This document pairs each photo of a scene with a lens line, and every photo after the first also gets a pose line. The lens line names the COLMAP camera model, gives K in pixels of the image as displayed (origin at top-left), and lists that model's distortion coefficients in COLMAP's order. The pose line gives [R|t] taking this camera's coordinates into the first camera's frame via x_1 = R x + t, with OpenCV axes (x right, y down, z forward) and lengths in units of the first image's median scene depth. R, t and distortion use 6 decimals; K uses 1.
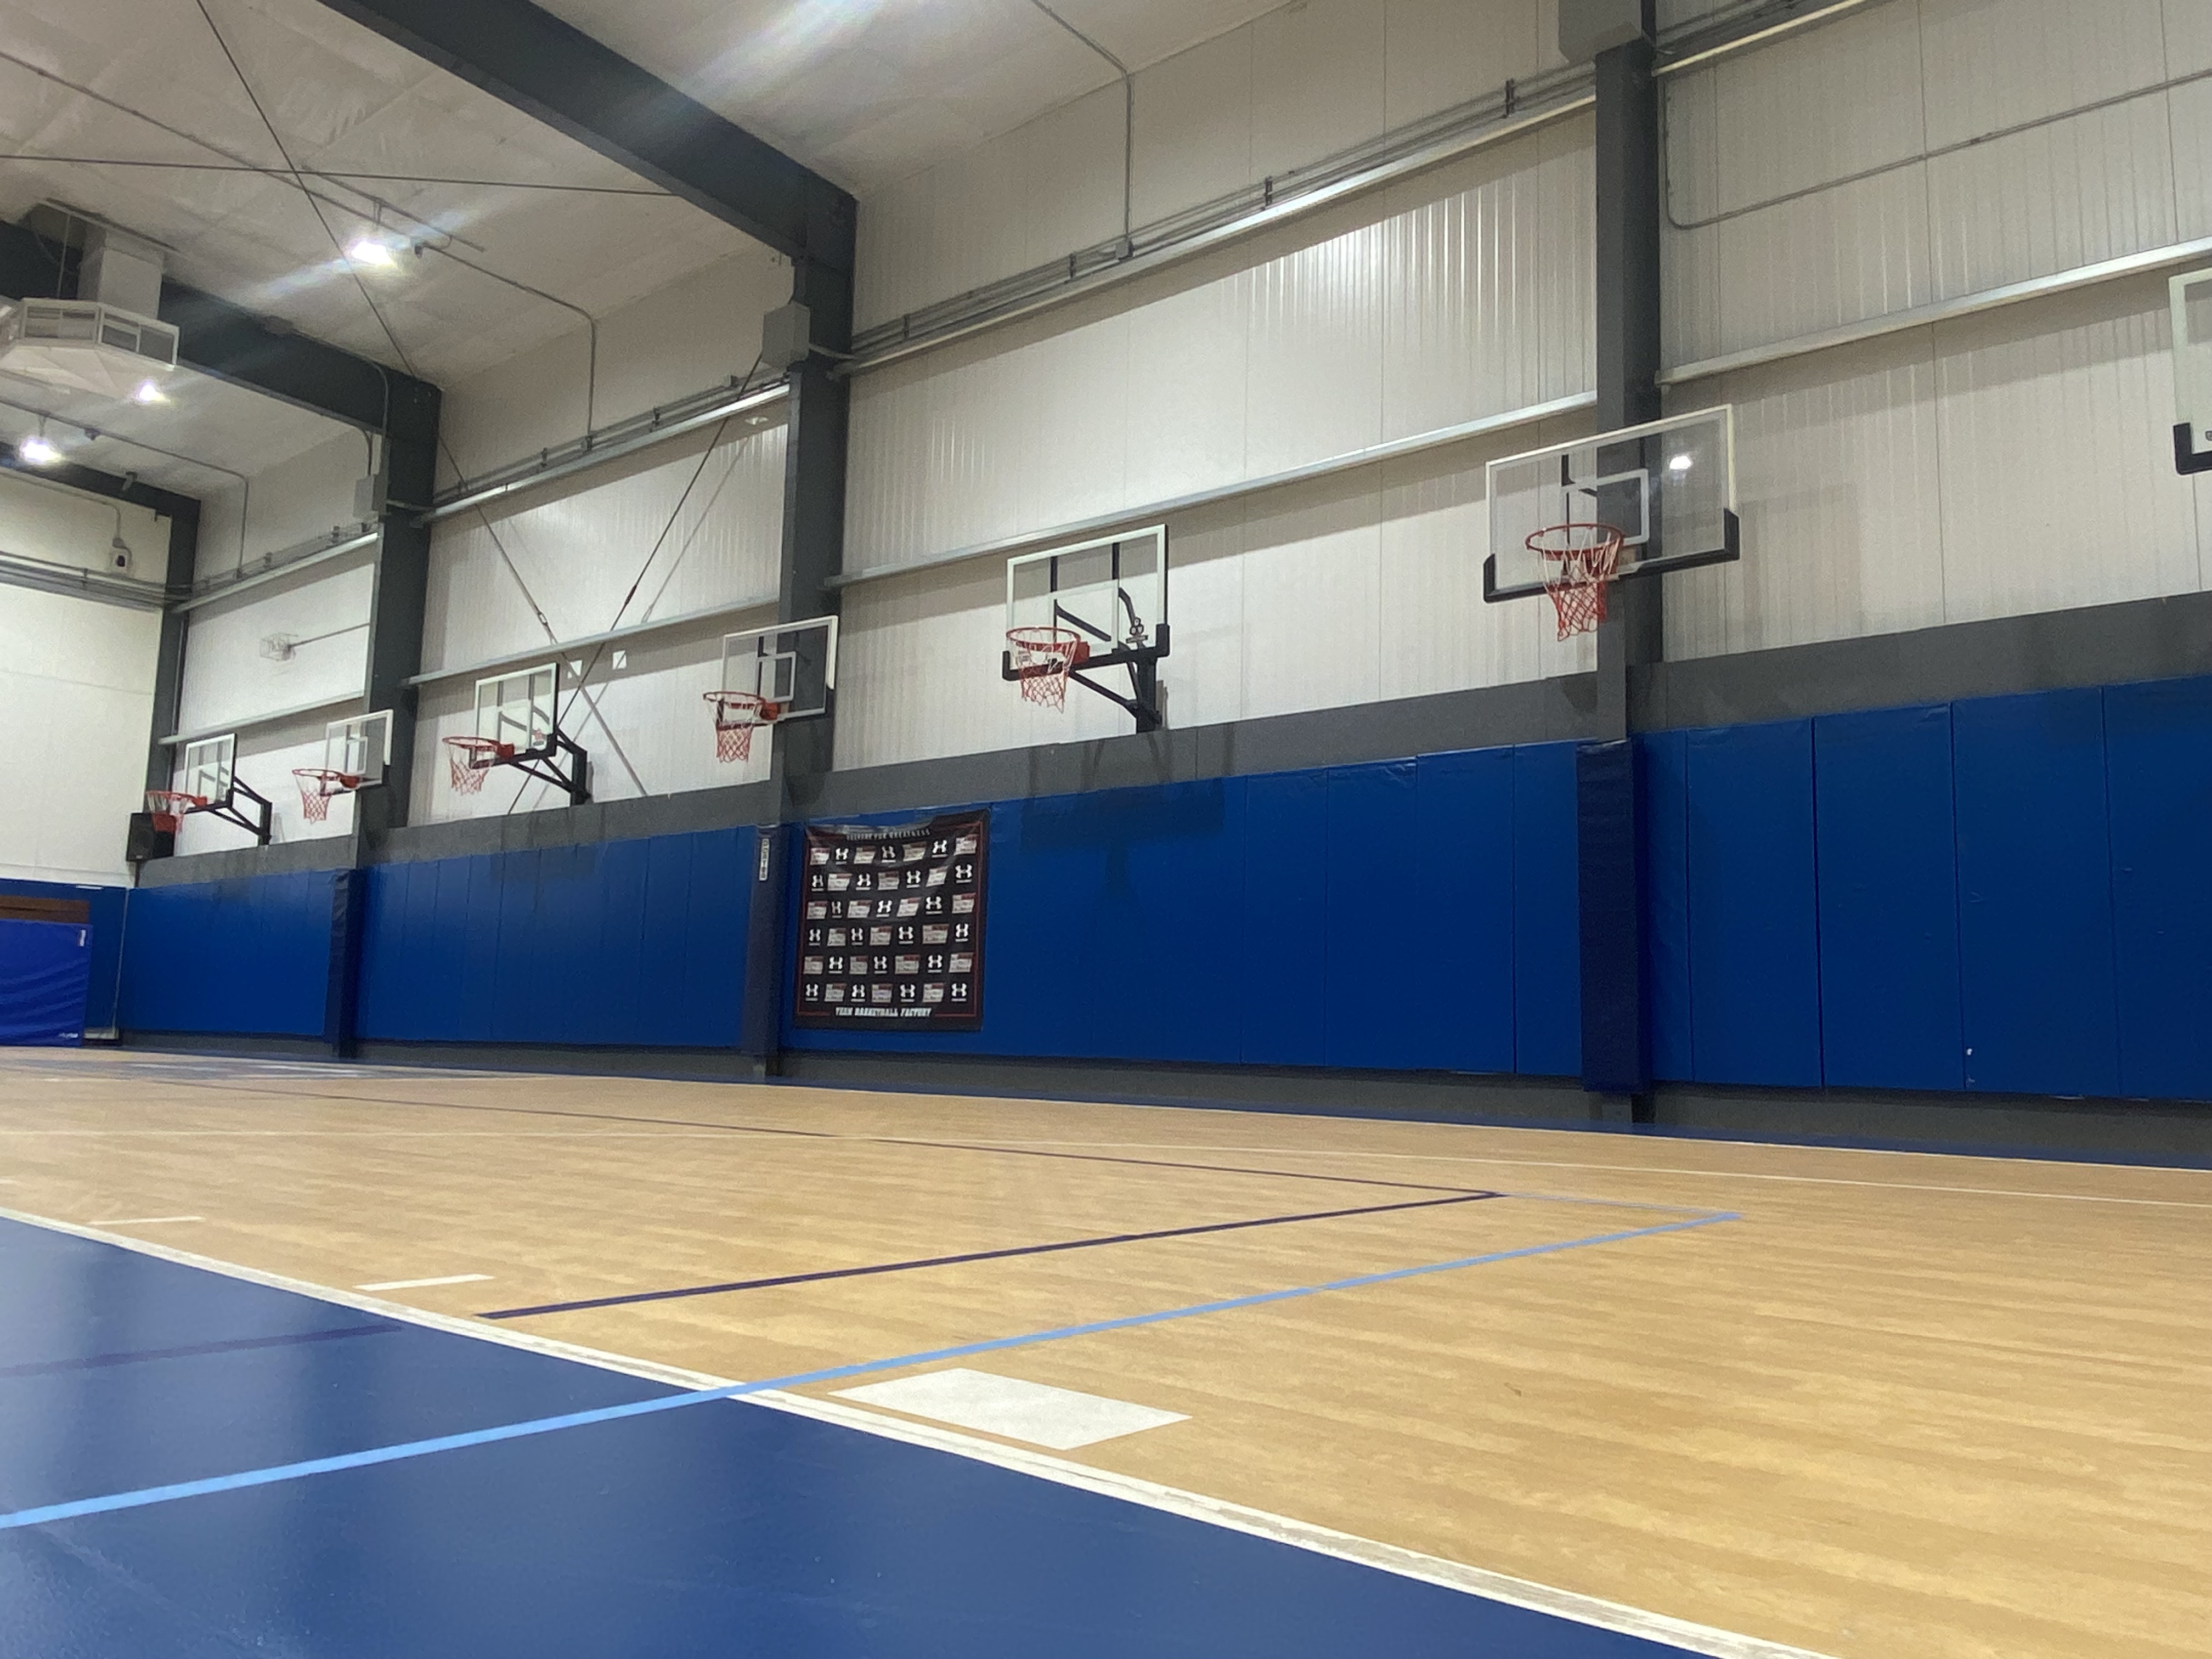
lens RADIAL K [[1617.2, 0, 1122.2], [0, 1617.2, 829.1], [0, 0, 1]] dist [0.079839, -0.088713]
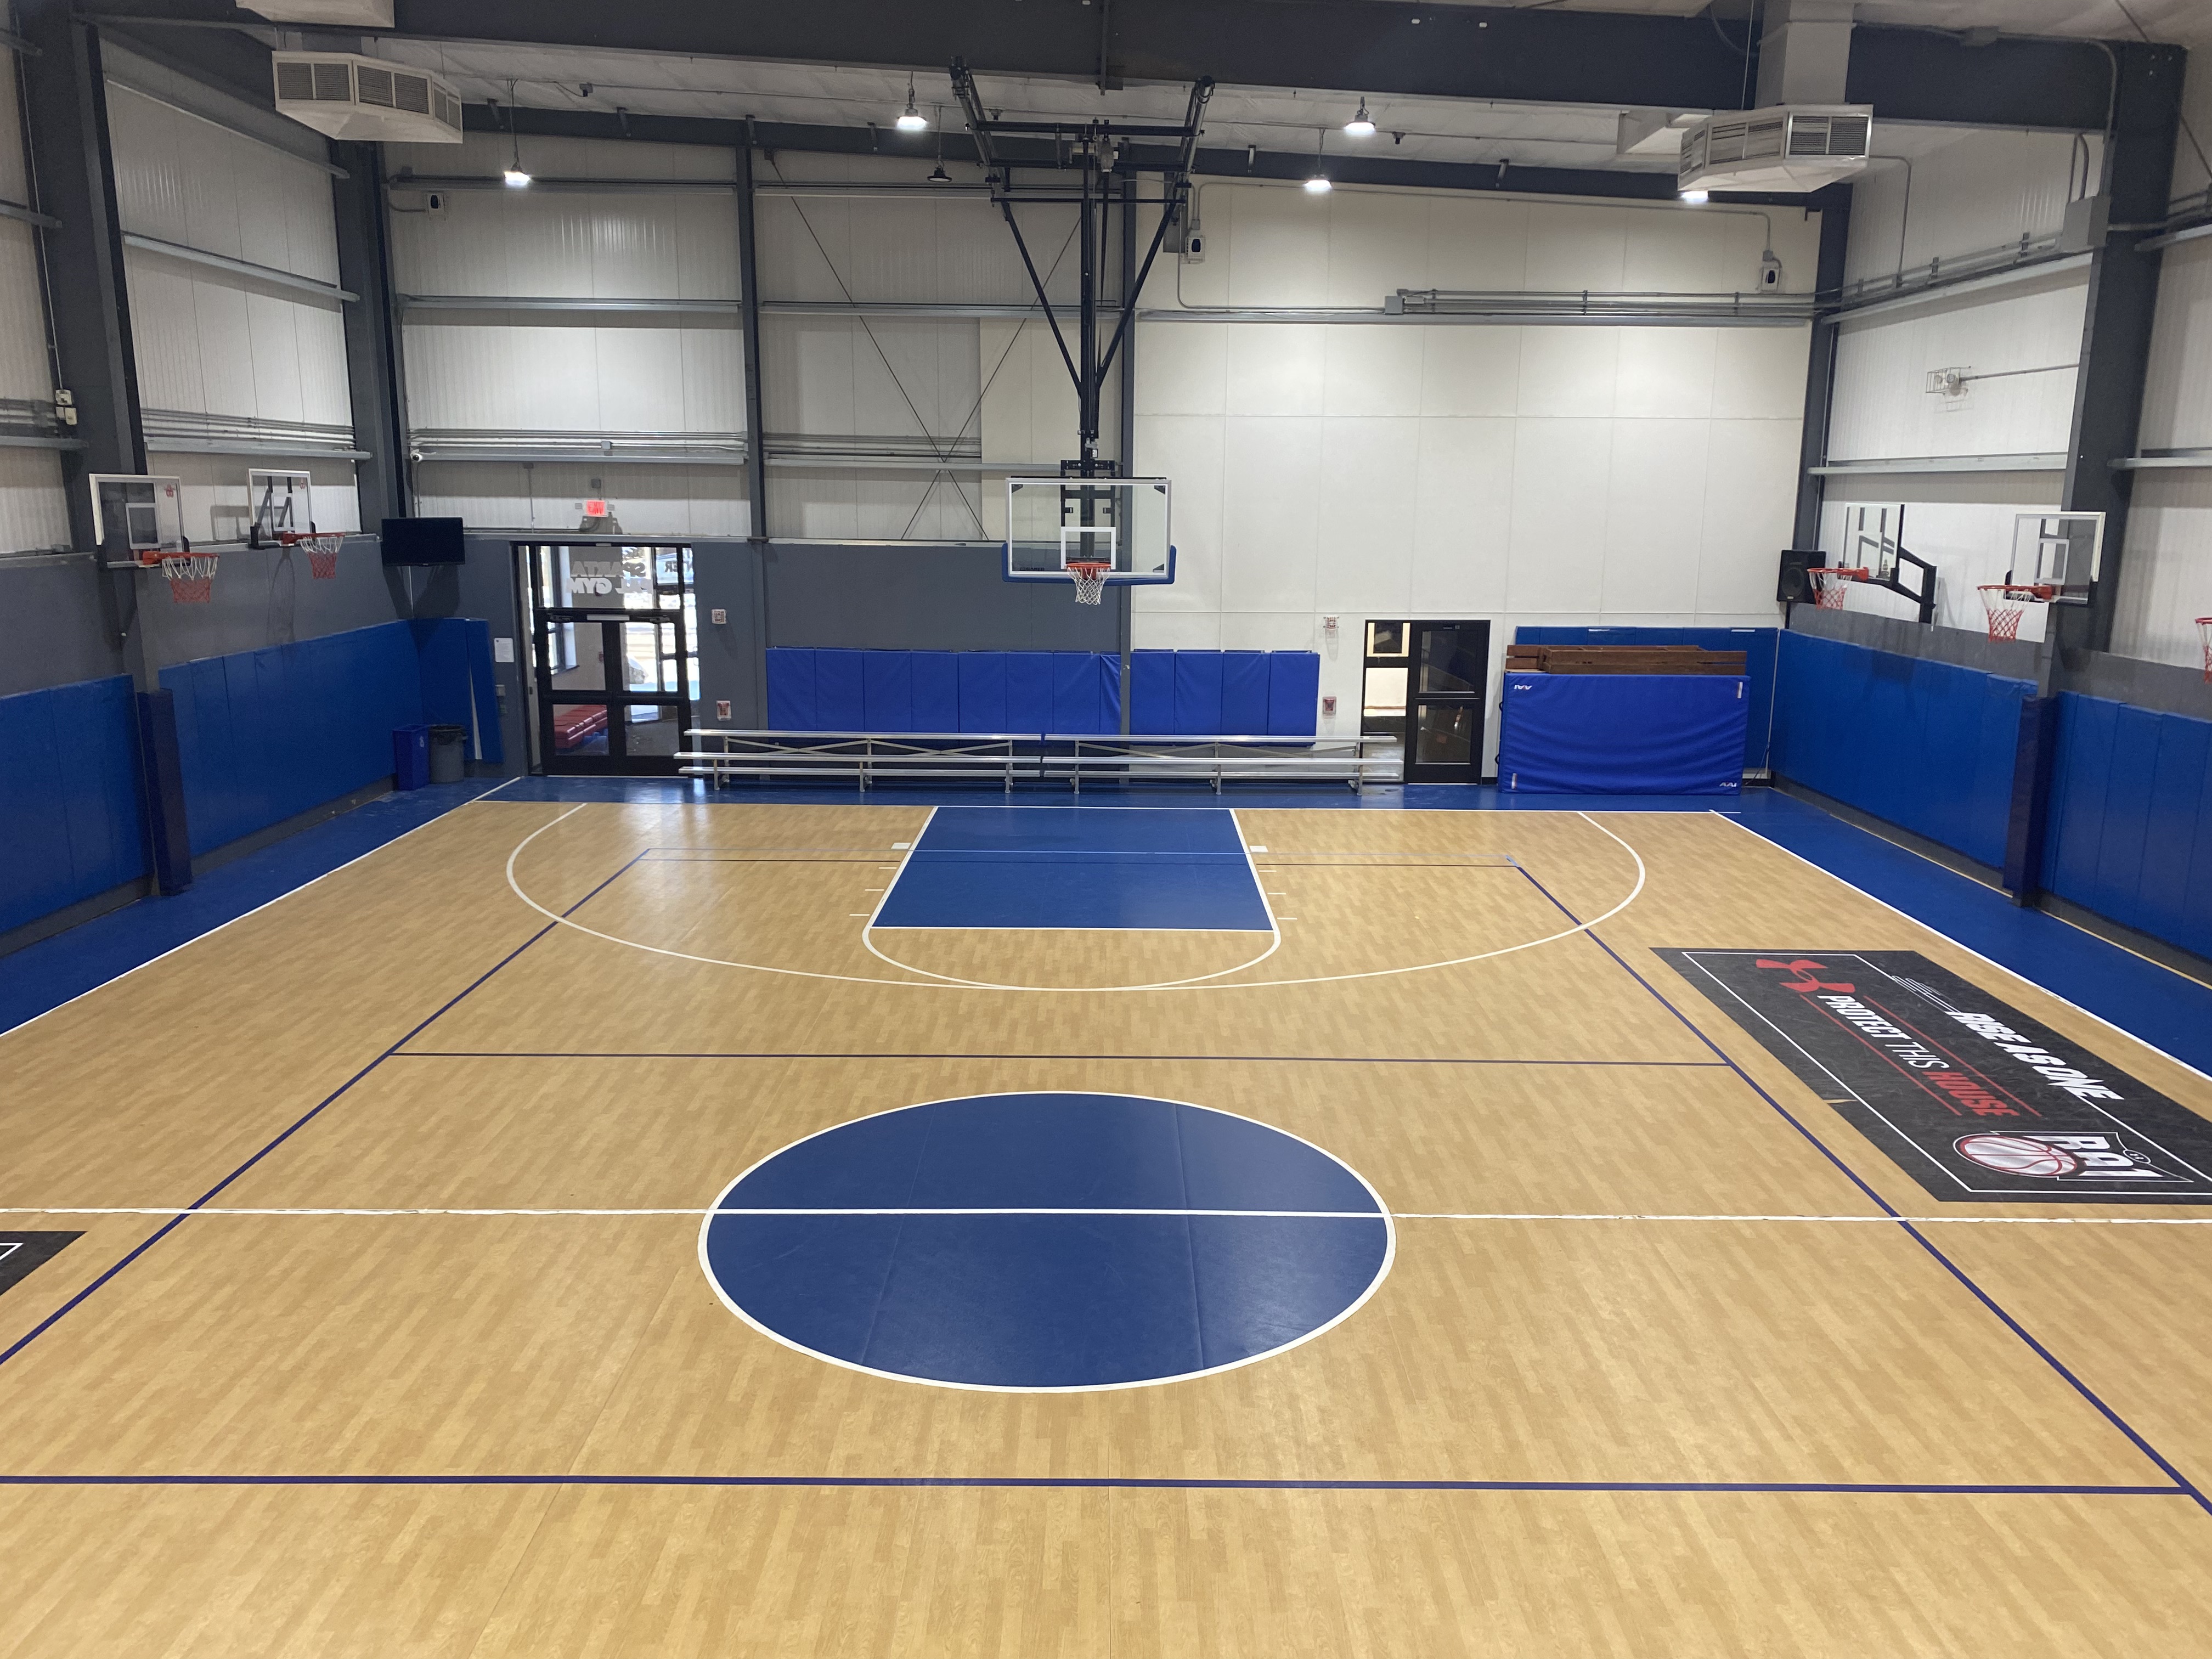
lens RADIAL K [[1684.5, 0, 1114.6], [0, 1684.5, 842.8], [0, 0, 1]] dist [0.038998, -0.042864]
pose [[0.643548, 0.140346, -0.752429, -0.137049], [0.105607, 0.957362, 0.268895, -0.257527], [0.758085, -0.252508, 0.601287, 0.104449]]
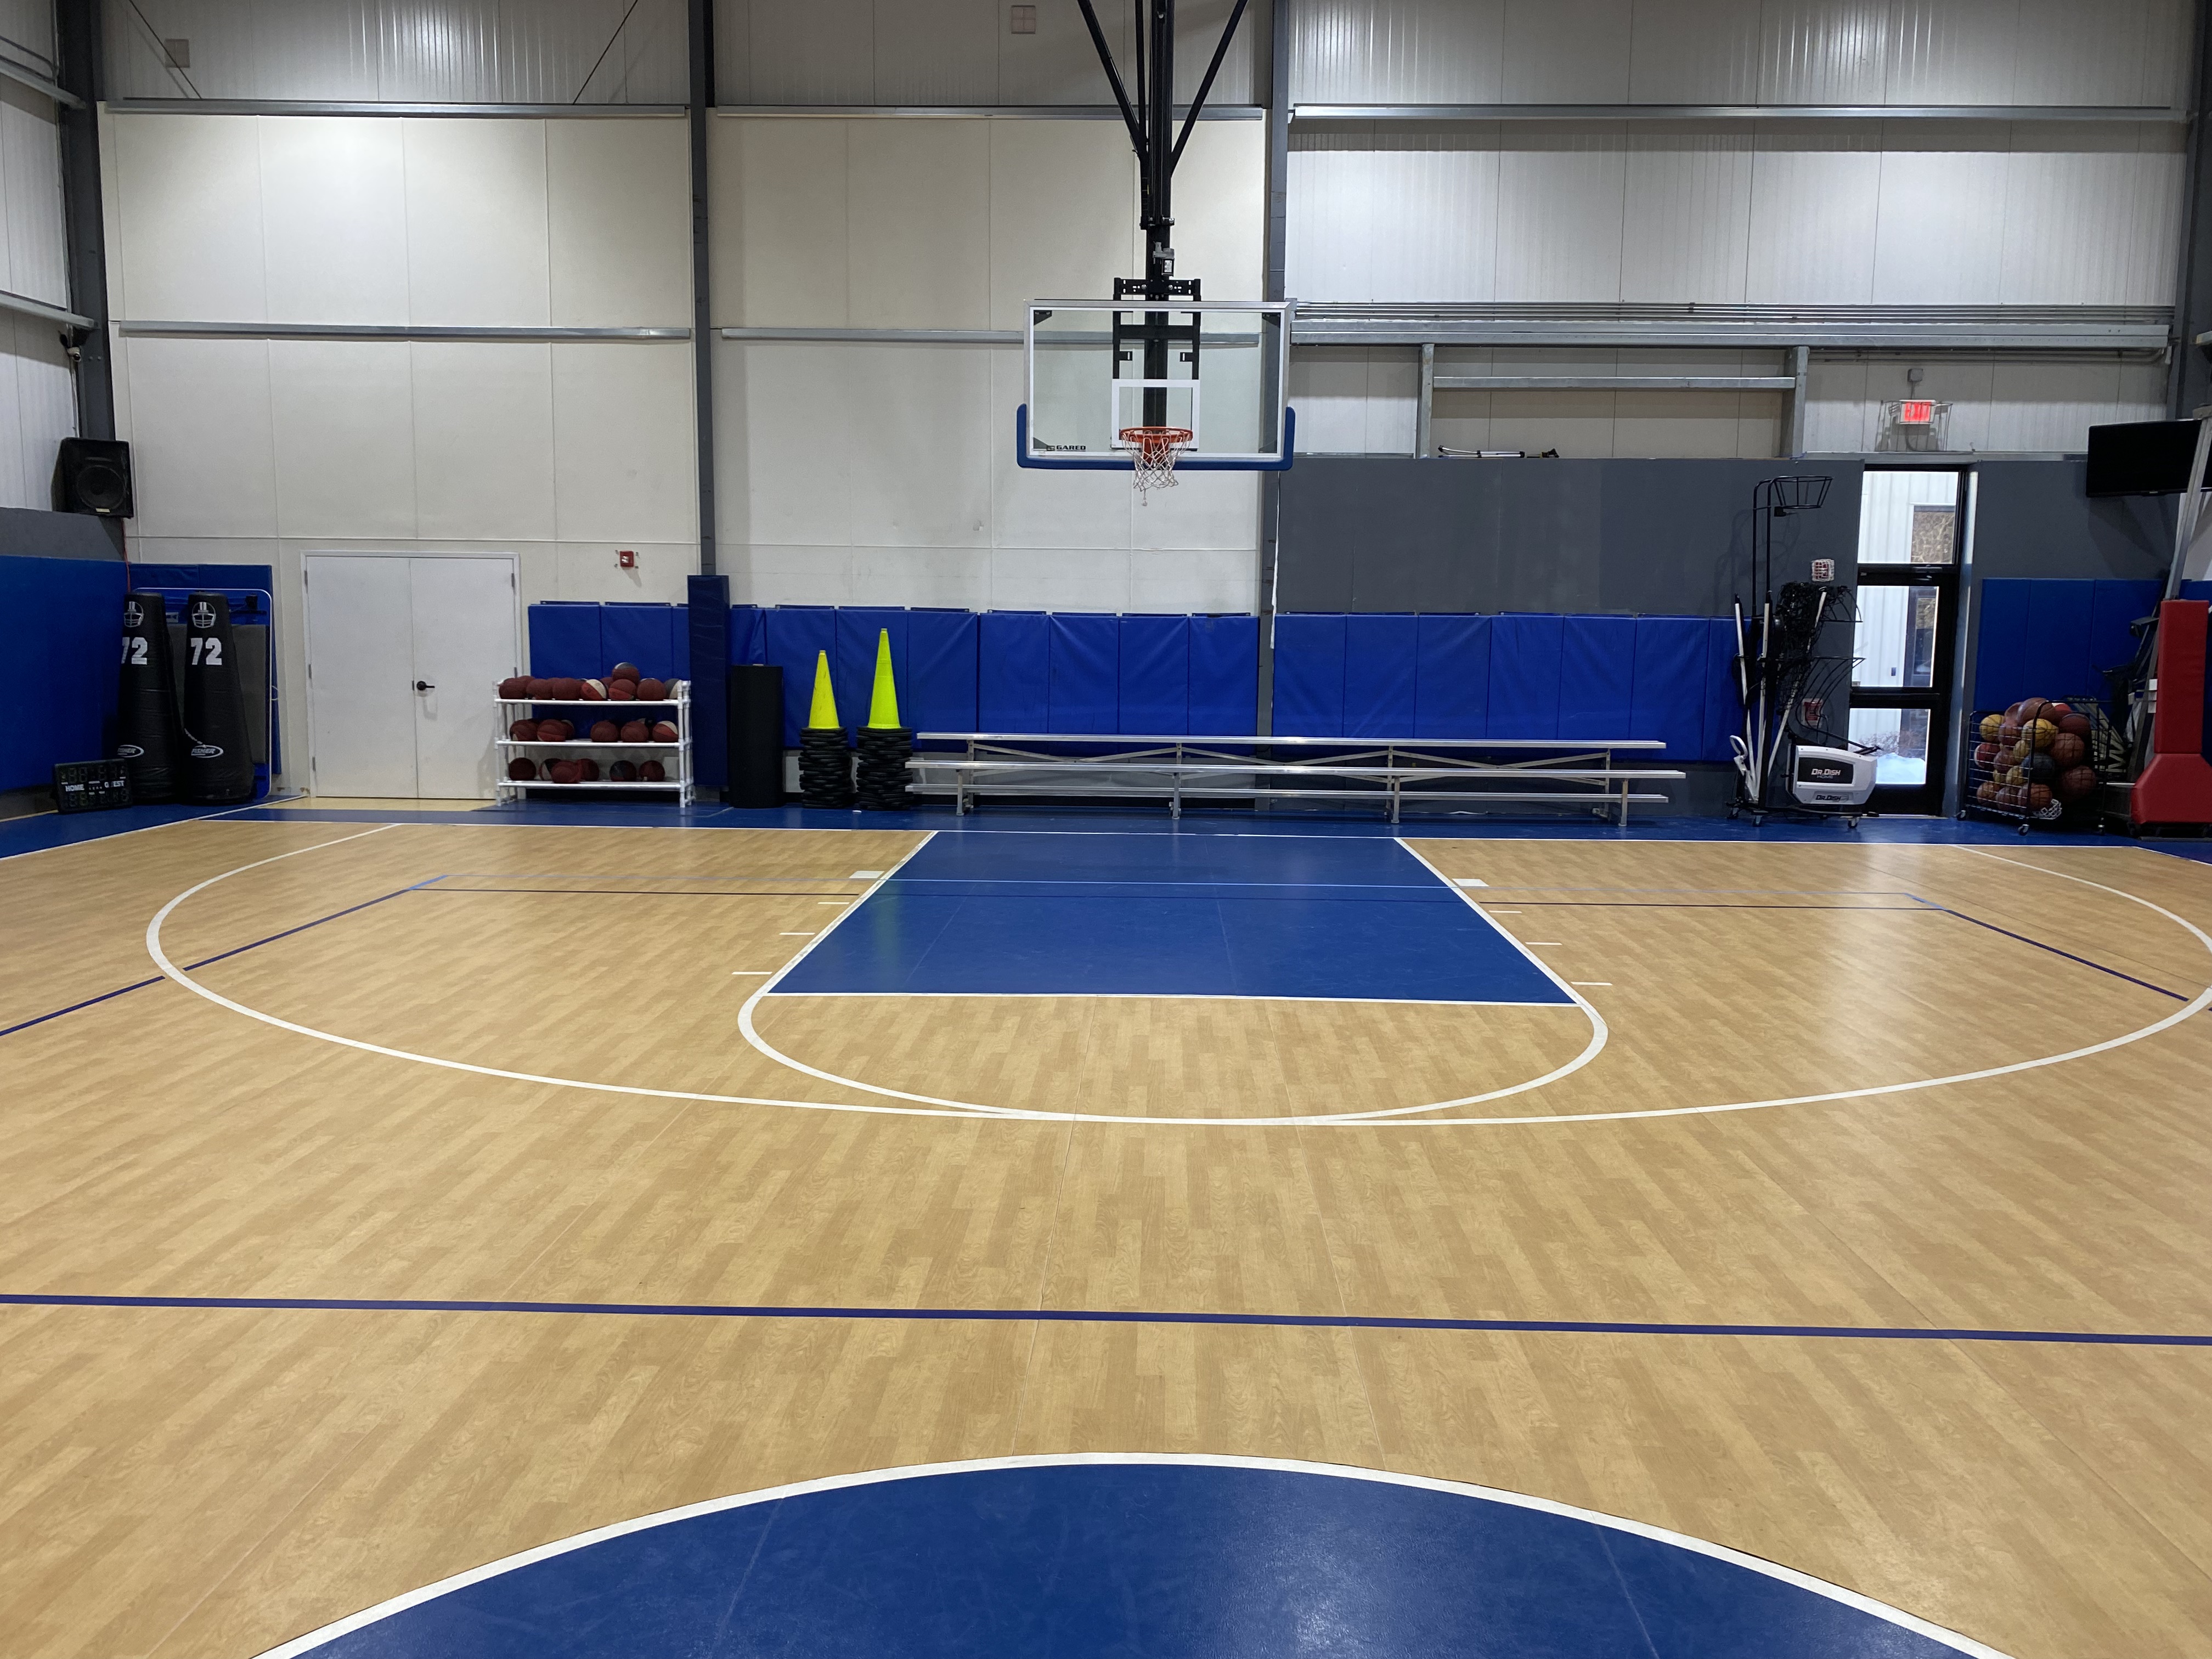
lens RADIAL K [[1684.5, 0, 1119.1], [0, 1684.5, 820.6], [0, 0, 1]] dist [0.038998, -0.042864]
pose [[-0.617213, -0.123048, 0.777115, -0.728946], [-0.126845, 0.990337, 0.056064, -0.047191], [-0.776504, -0.063969, -0.626856, 0.546441]]
